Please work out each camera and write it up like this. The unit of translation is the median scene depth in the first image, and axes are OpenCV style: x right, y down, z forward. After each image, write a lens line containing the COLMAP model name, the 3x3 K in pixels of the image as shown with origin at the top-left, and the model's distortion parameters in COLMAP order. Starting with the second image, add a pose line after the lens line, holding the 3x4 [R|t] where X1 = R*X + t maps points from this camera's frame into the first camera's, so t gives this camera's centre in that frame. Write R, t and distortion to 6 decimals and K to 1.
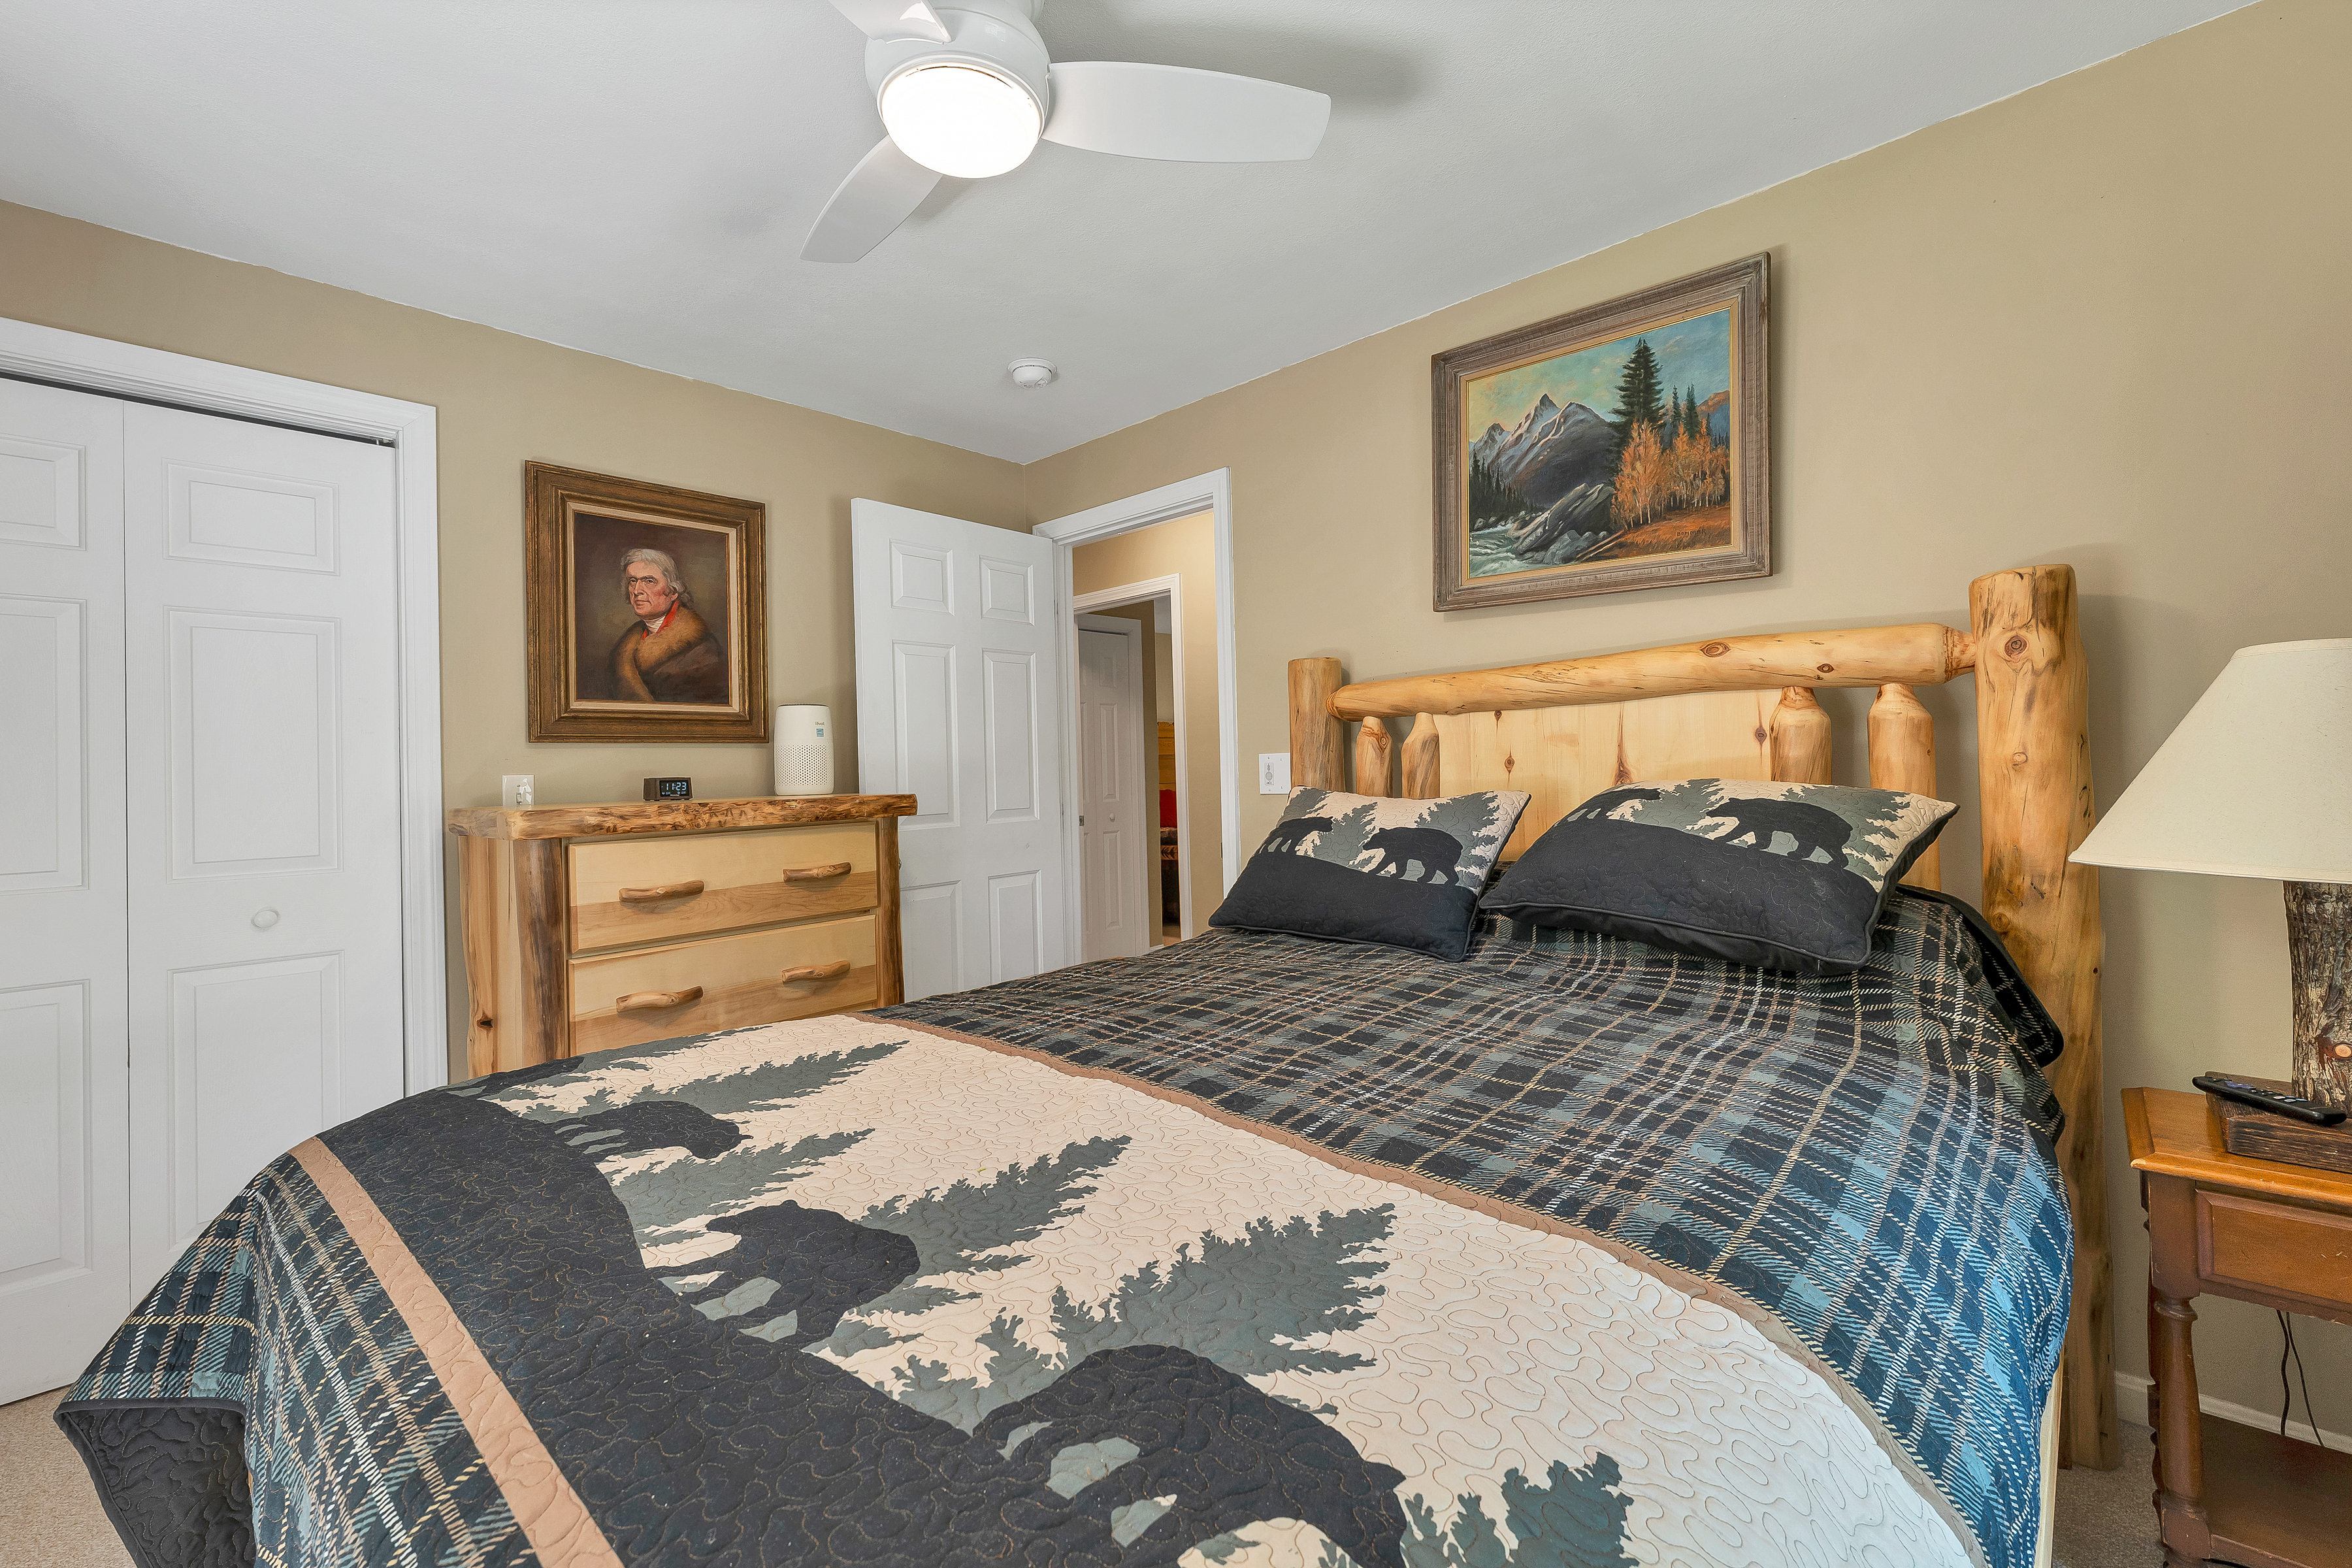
lens RADIAL K [[961.3, 0, 1178.9], [0, 961.3, 729.2], [0, 0, 1]] dist [0.000385, 0.000011]
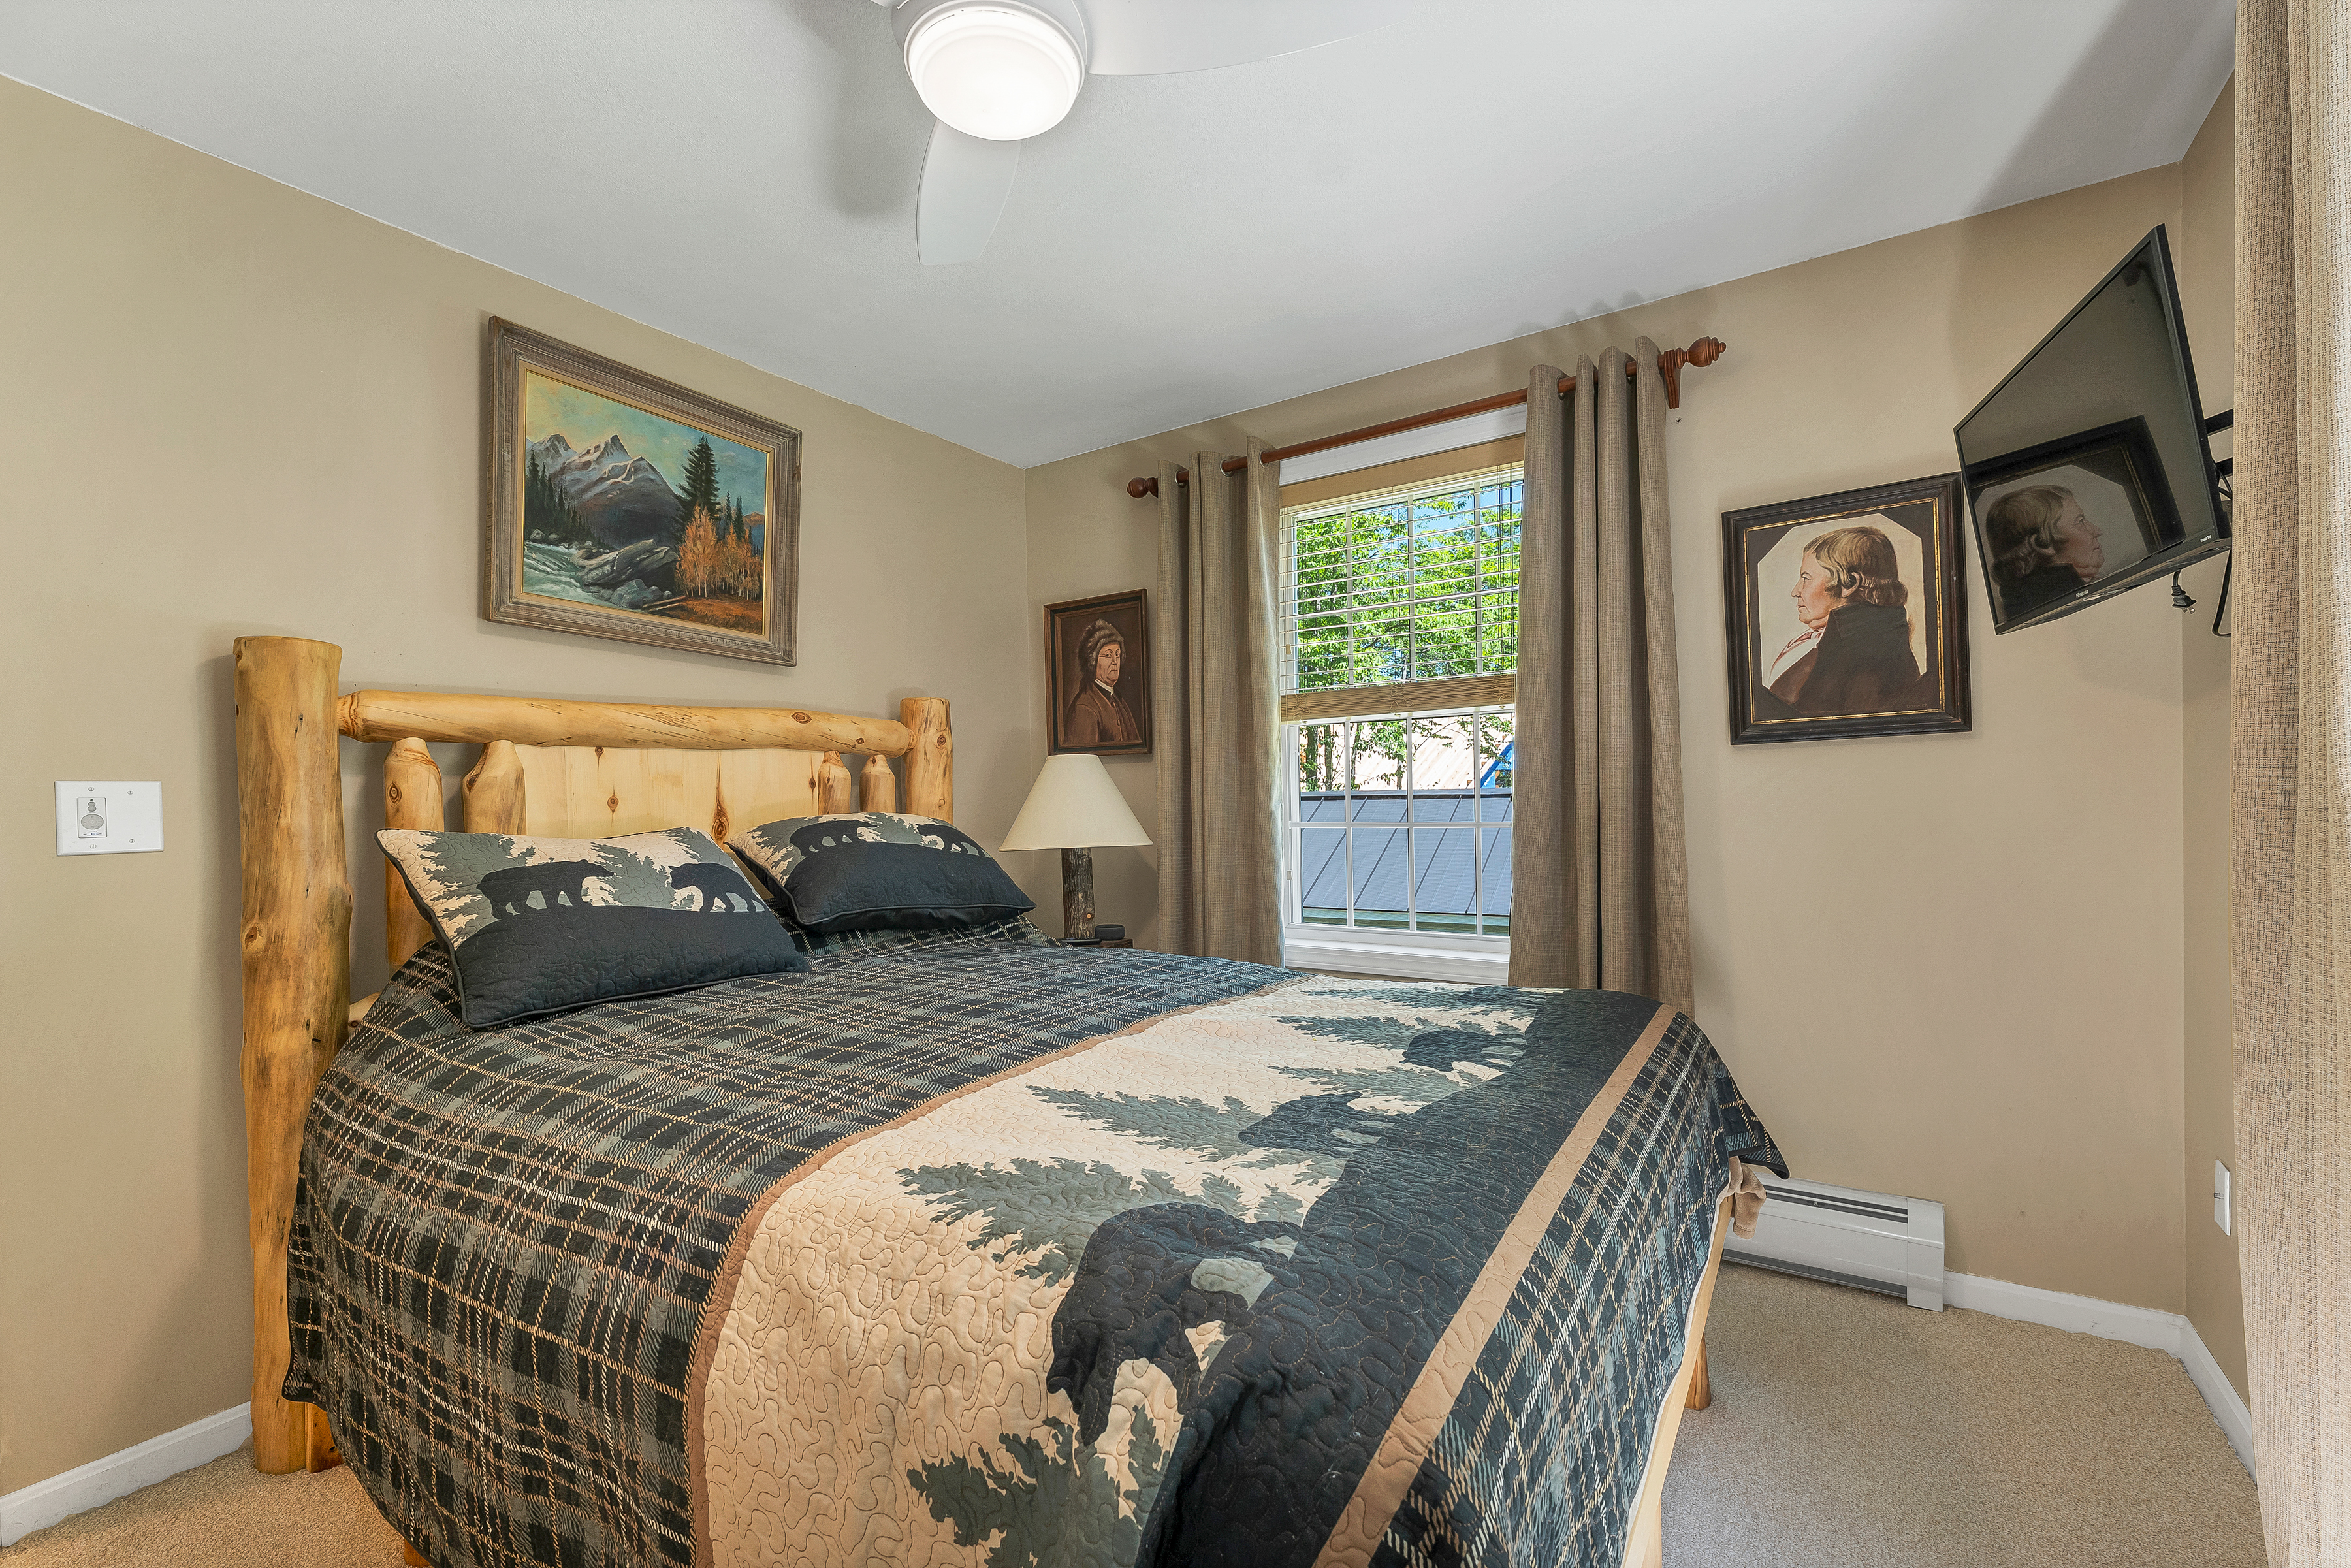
lens RADIAL K [[984.5, 0, 1183.6], [0, 984.5, 770.7], [0, 0, 1]] dist [0.000269, 0.000082]
pose [[-0.148886, 0.066236, 0.986634, -0.747001], [-0.011298, 0.997575, -0.068675, 0.067756], [-0.988790, -0.021372, -0.147776, 0.605112]]
